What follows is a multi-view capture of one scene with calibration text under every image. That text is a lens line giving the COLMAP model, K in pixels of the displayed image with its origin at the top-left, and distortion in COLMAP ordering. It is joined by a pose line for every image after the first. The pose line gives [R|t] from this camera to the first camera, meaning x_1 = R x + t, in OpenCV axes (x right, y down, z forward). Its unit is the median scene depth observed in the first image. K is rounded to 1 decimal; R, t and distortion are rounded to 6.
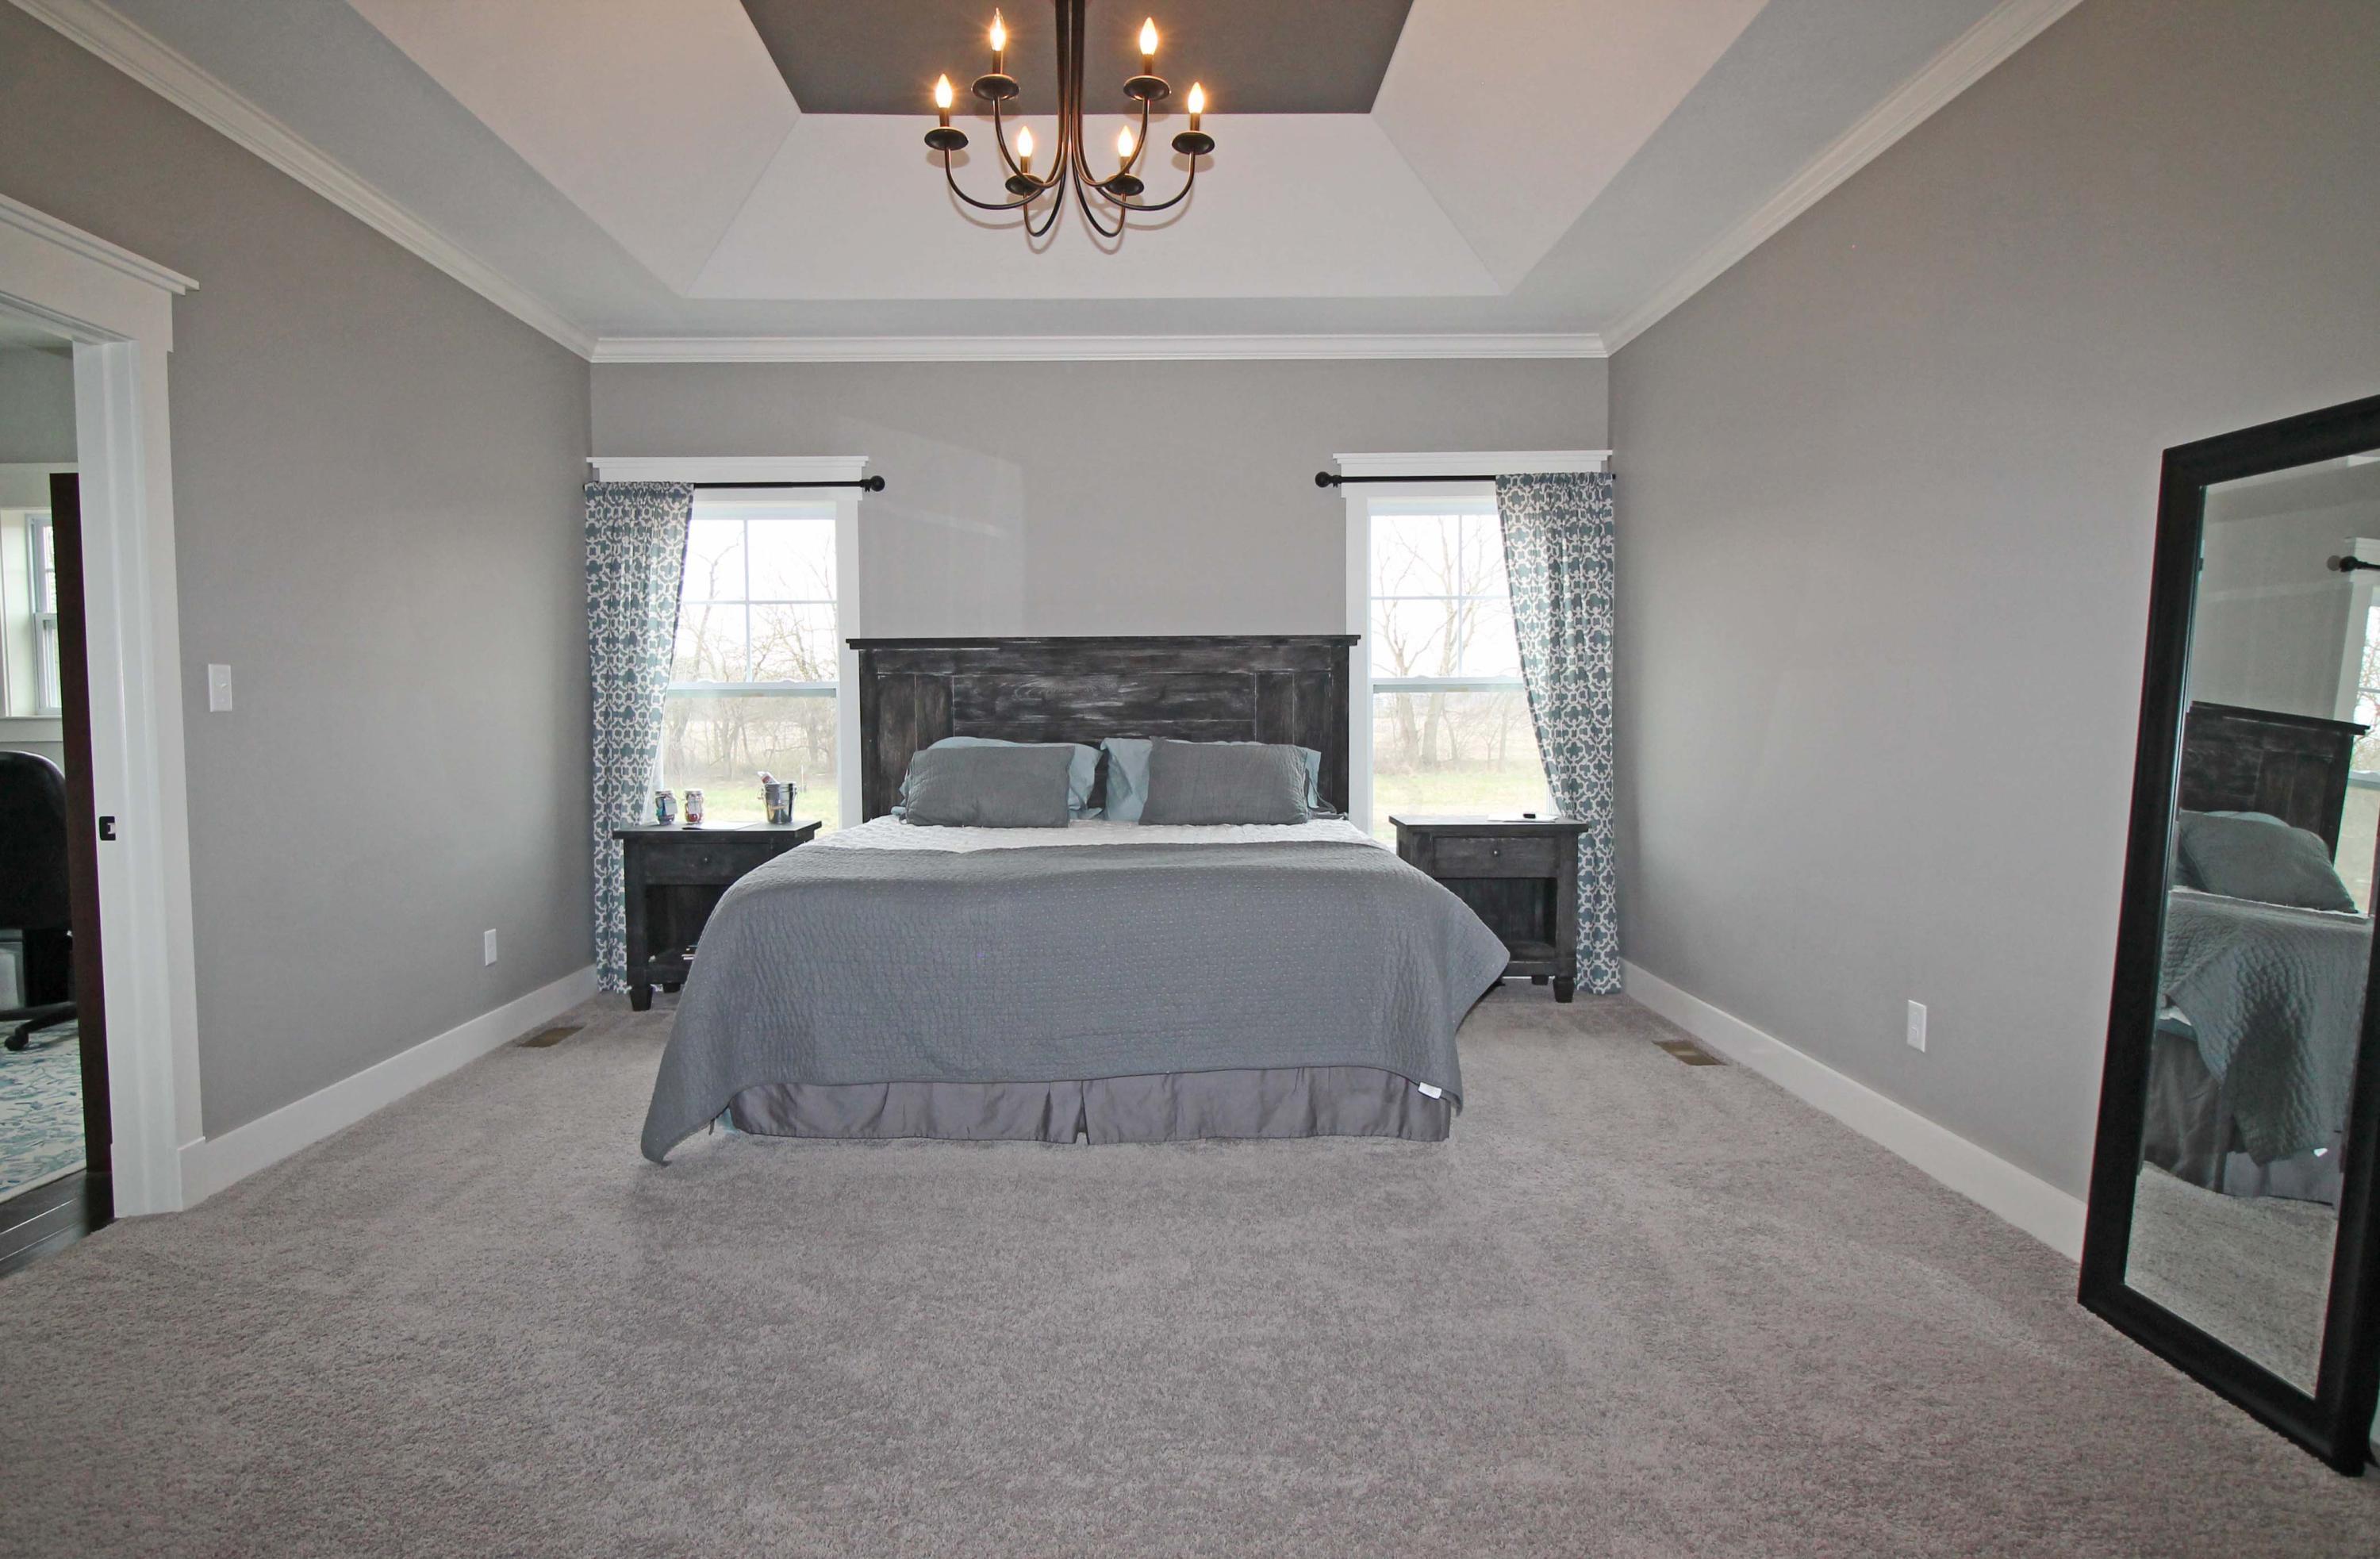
lens RADIAL K [[1306.7, 0, 1185.3], [0, 1306.7, 789.7], [0, 0, 1]] dist [0.003358, -0.002150]
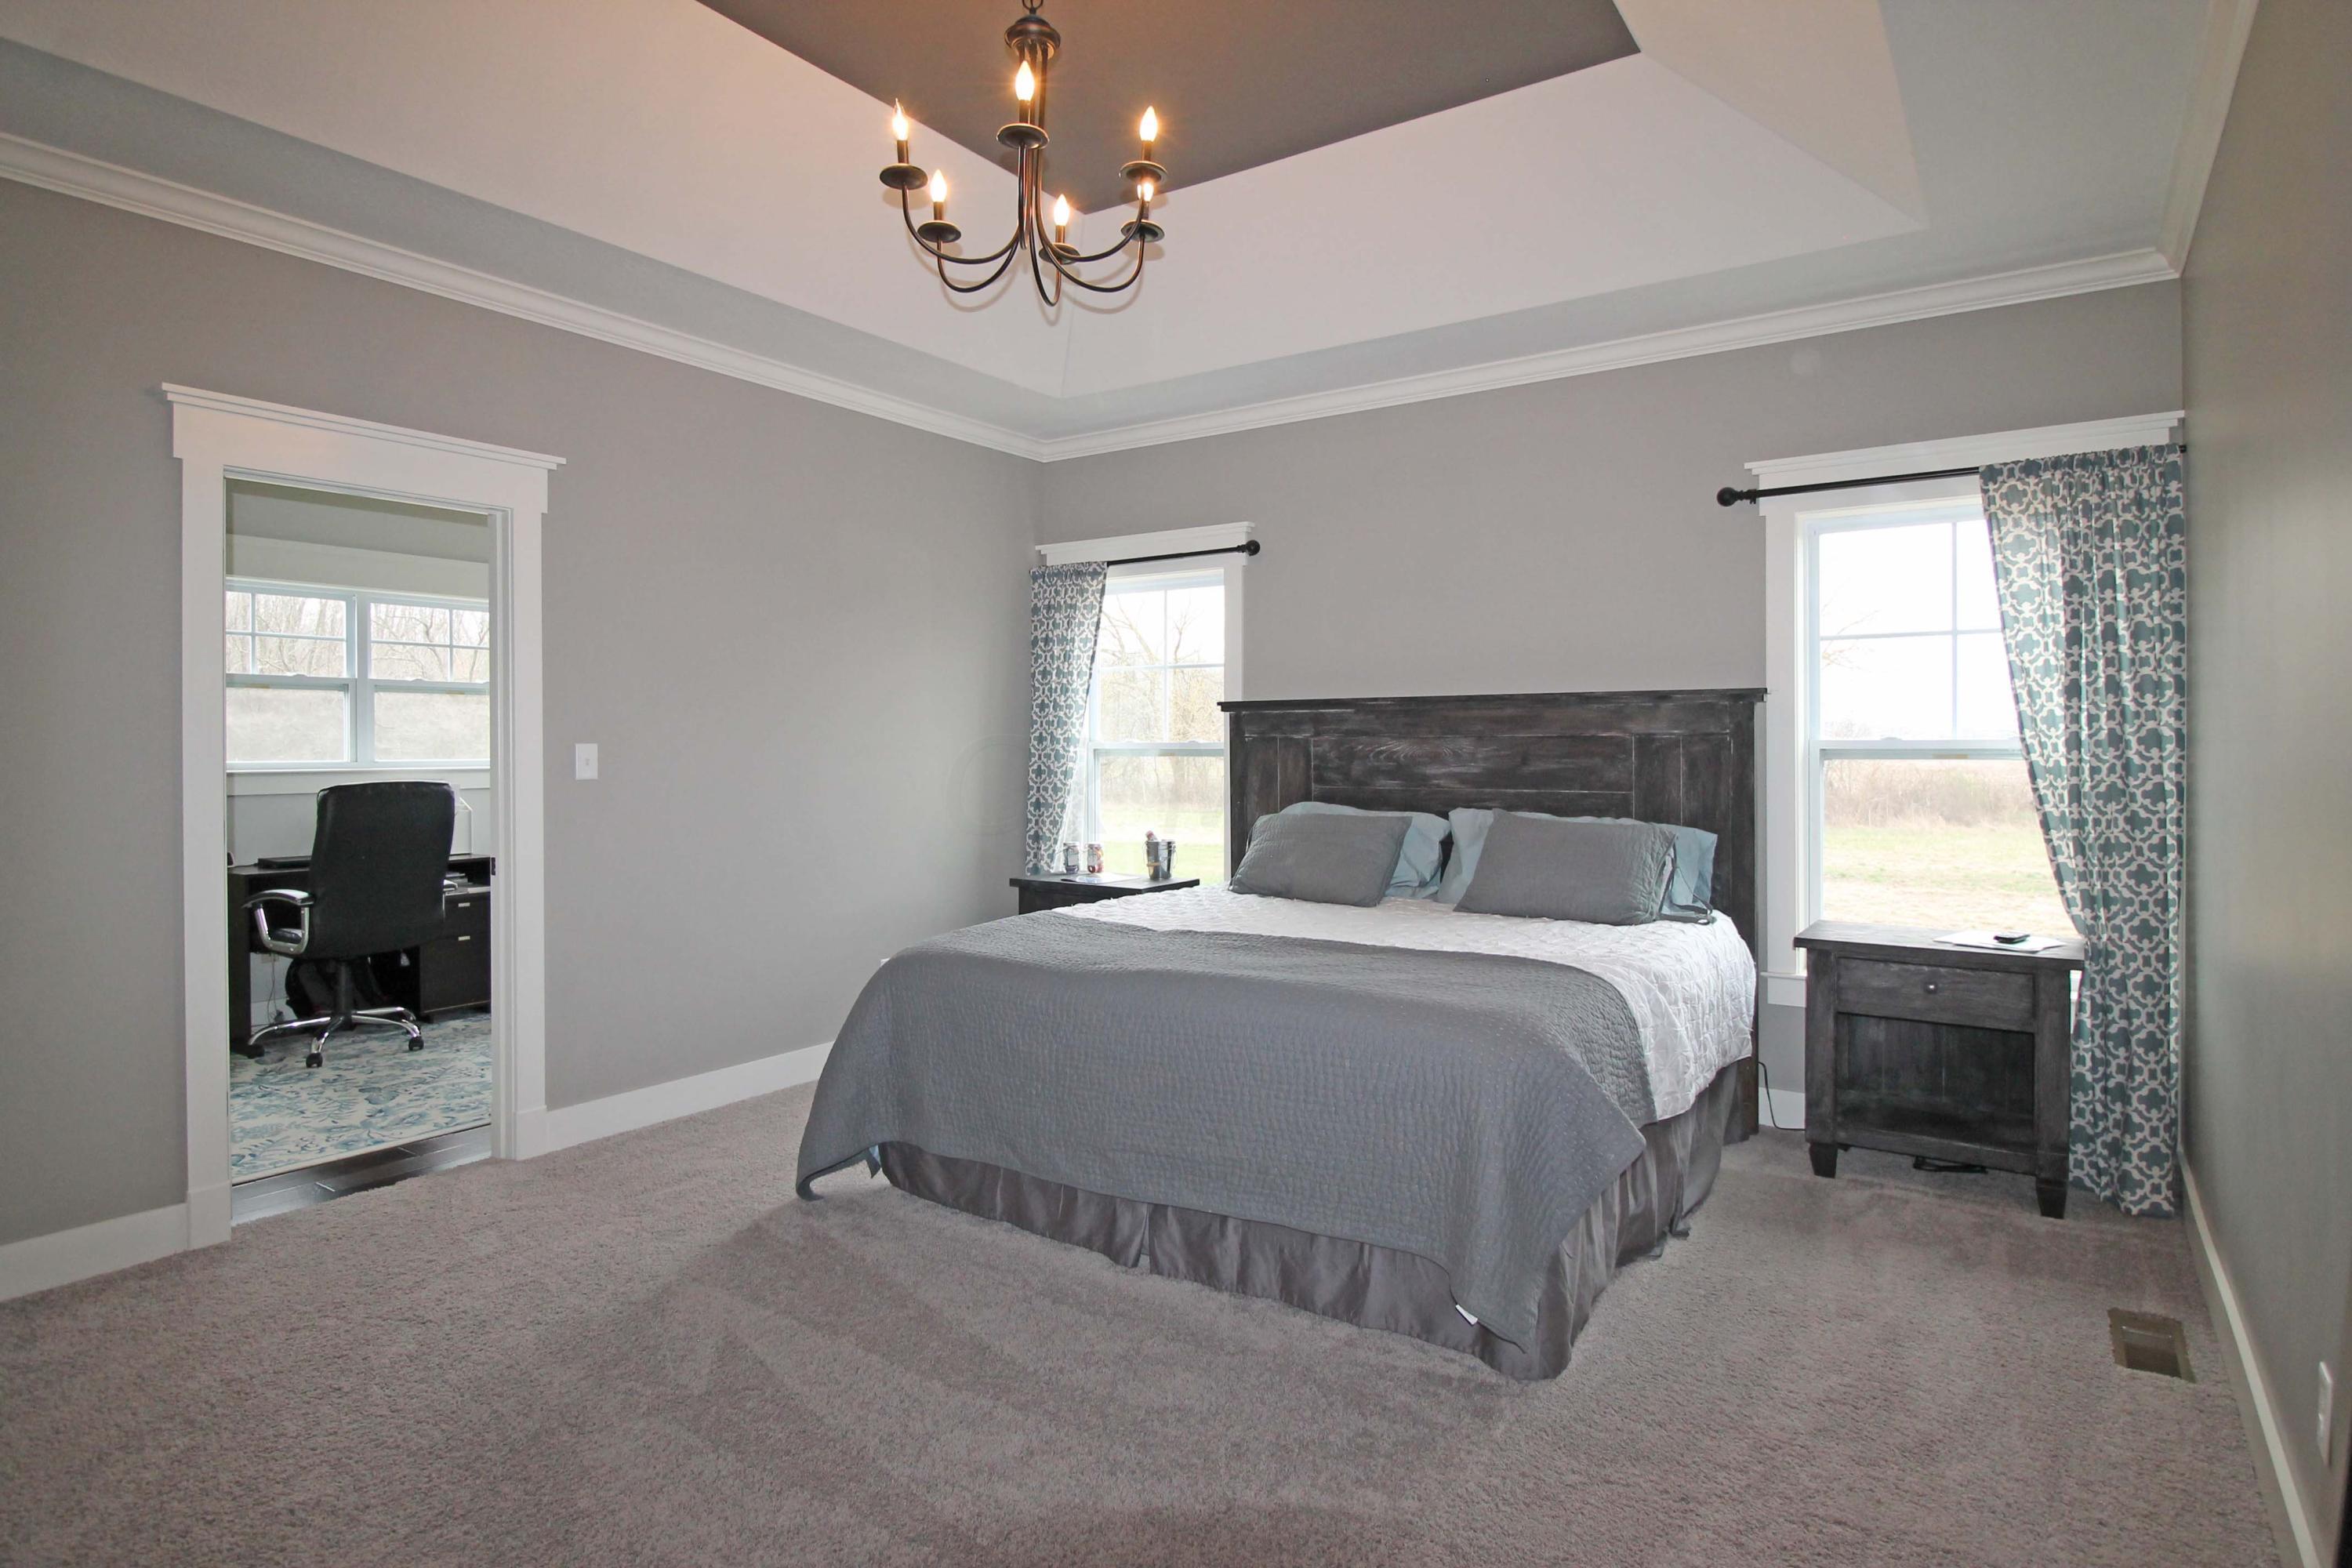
lens RADIAL K [[1274.5, 0, 1176.1], [0, 1274.5, 766.4], [0, 0, 1]] dist [0.005855, -0.013515]
pose [[0.821403, 0.015343, -0.570142, 0.278024], [-0.039821, 0.998741, -0.030493, -0.033586], [0.568957, 0.047751, 0.820980, 0.168302]]
